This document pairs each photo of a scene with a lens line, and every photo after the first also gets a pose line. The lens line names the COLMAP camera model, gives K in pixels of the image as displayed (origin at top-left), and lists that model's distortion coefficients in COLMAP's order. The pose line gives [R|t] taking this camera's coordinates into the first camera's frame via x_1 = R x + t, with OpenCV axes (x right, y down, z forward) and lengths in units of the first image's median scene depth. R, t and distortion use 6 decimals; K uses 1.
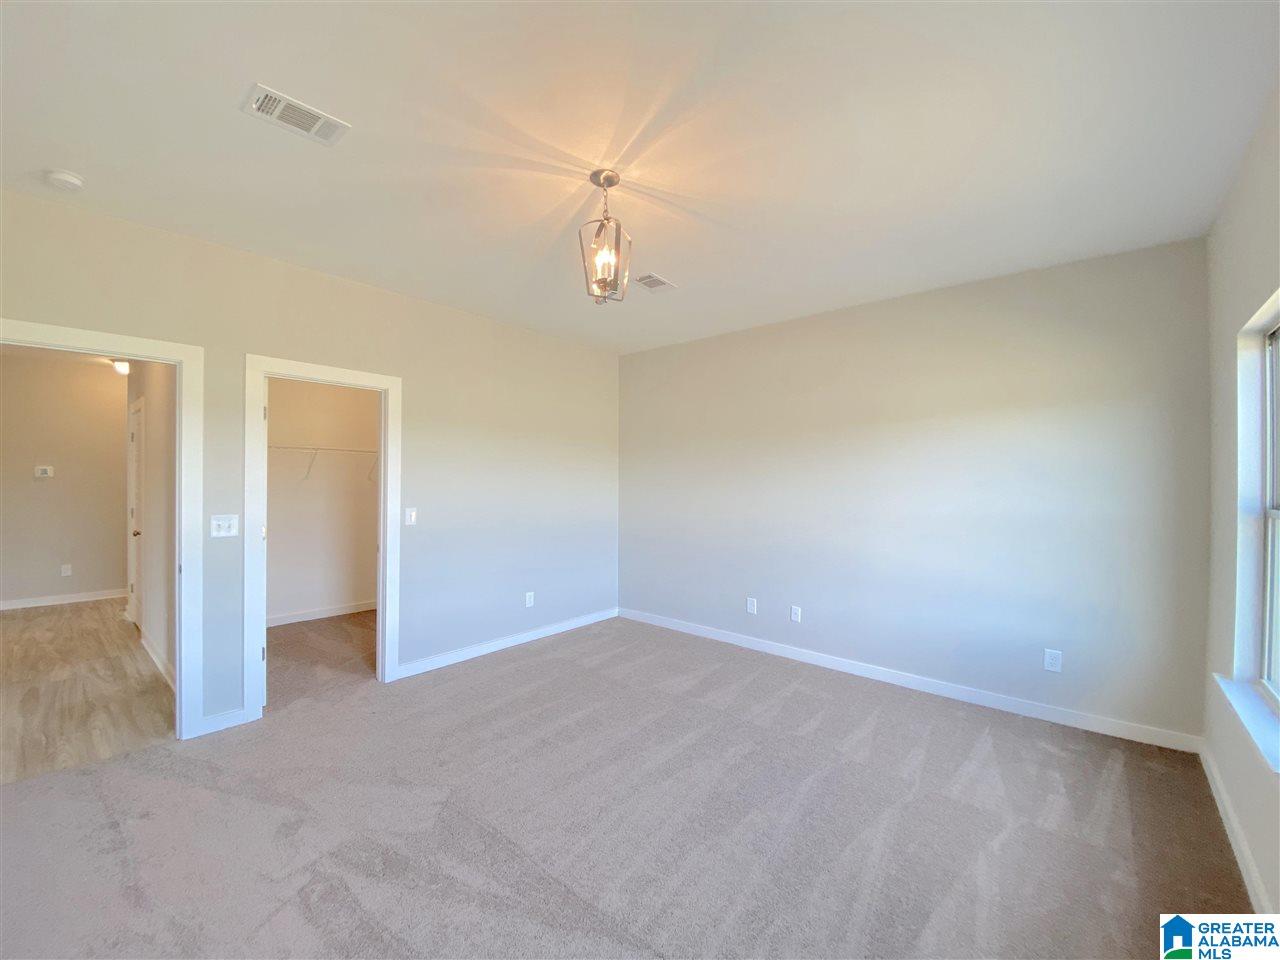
lens RADIAL K [[520.9, 0, 655.9], [0, 520.9, 476.1], [0, 0, 1]] dist [0.001071, -0.013103]
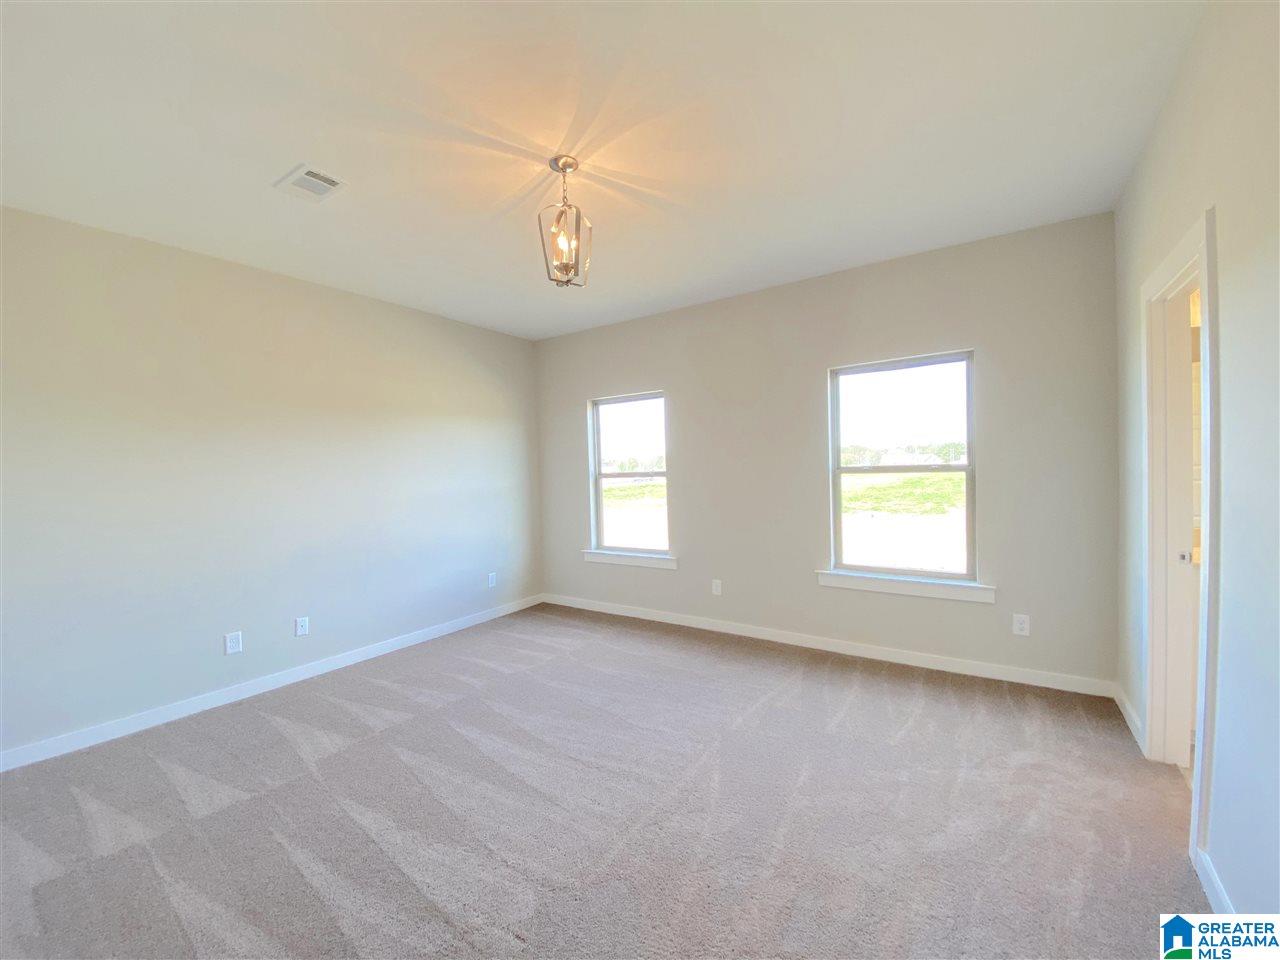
lens RADIAL K [[520.9, 0, 655.9], [0, 520.9, 476.1], [0, 0, 1]] dist [0.001071, -0.013103]
pose [[-0.123706, -0.024762, 0.992010, -1.016372], [0.022761, 0.999355, 0.027784, 0.016585], [-0.992058, 0.026016, -0.123063, 0.843803]]
